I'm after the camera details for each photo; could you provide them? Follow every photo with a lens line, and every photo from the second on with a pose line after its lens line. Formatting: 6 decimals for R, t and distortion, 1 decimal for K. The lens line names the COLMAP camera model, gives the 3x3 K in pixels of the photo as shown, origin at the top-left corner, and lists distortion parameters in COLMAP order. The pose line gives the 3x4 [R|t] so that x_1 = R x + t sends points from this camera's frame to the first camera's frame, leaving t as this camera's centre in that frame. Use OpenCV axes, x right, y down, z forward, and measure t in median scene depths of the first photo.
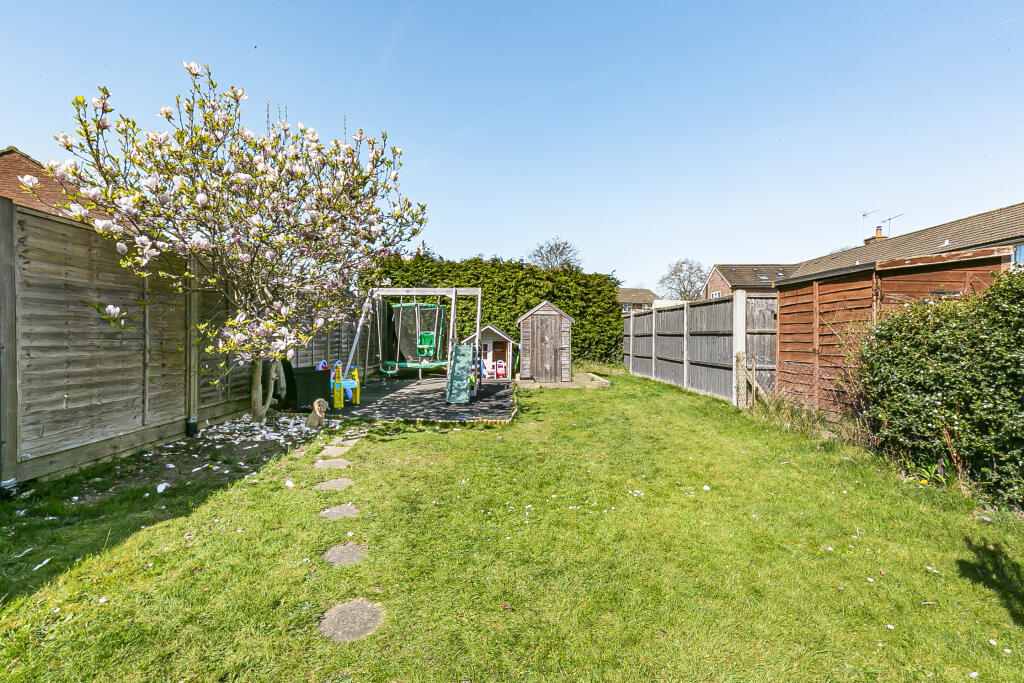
lens RADIAL K [[469.0, 0, 512.8], [0, 469.0, 334.9], [0, 0, 1]] dist [0.011975, -0.000310]
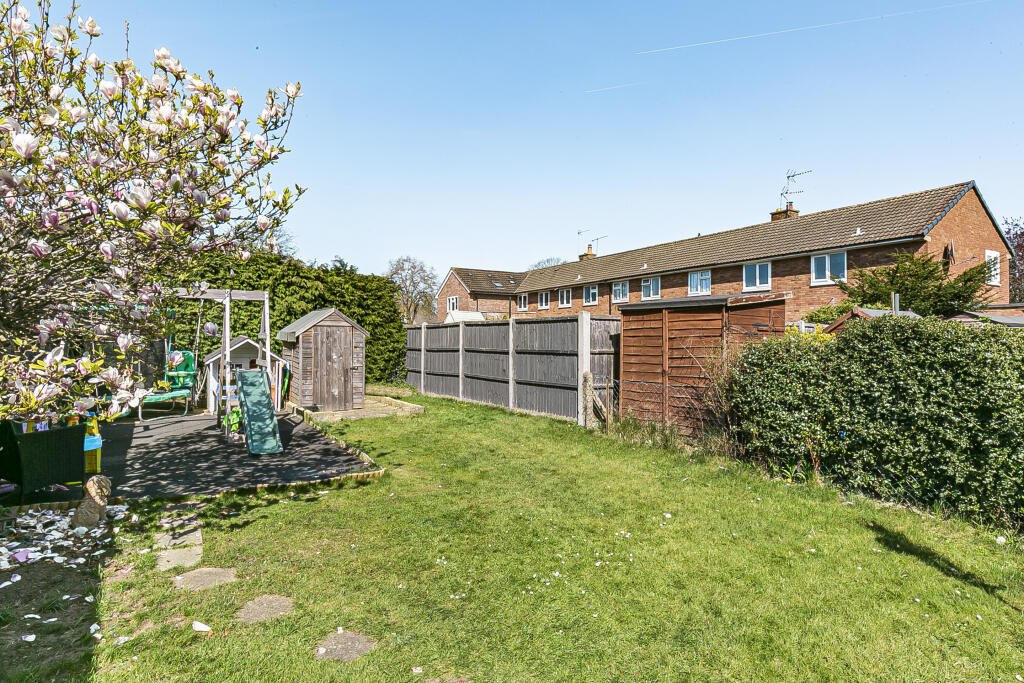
lens RADIAL K [[548.4, 0, 513.3], [0, 548.4, 333.6], [0, 0, 1]] dist [0.001285, 0.000855]
pose [[0.837742, 0.005979, 0.546033, -0.295228], [-0.001204, 0.999958, -0.009103, -0.035999], [-0.546065, 0.006969, 0.837714, 0.092466]]
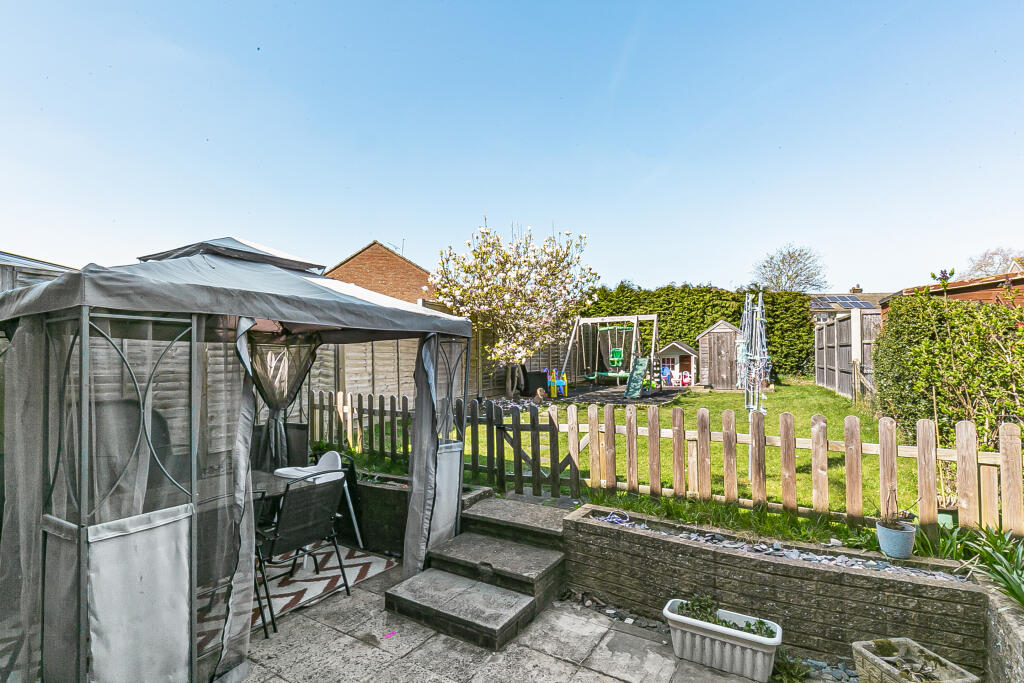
lens RADIAL K [[484.8, 0, 512.0], [0, 484.8, 341.5], [0, 0, 1]] dist [-0.001037, -0.000219]
pose [[0.883634, -0.026294, -0.467440, 0.283686], [0.014528, 0.999481, -0.028758, 0.012775], [0.467954, 0.018620, 0.883557, -0.531789]]
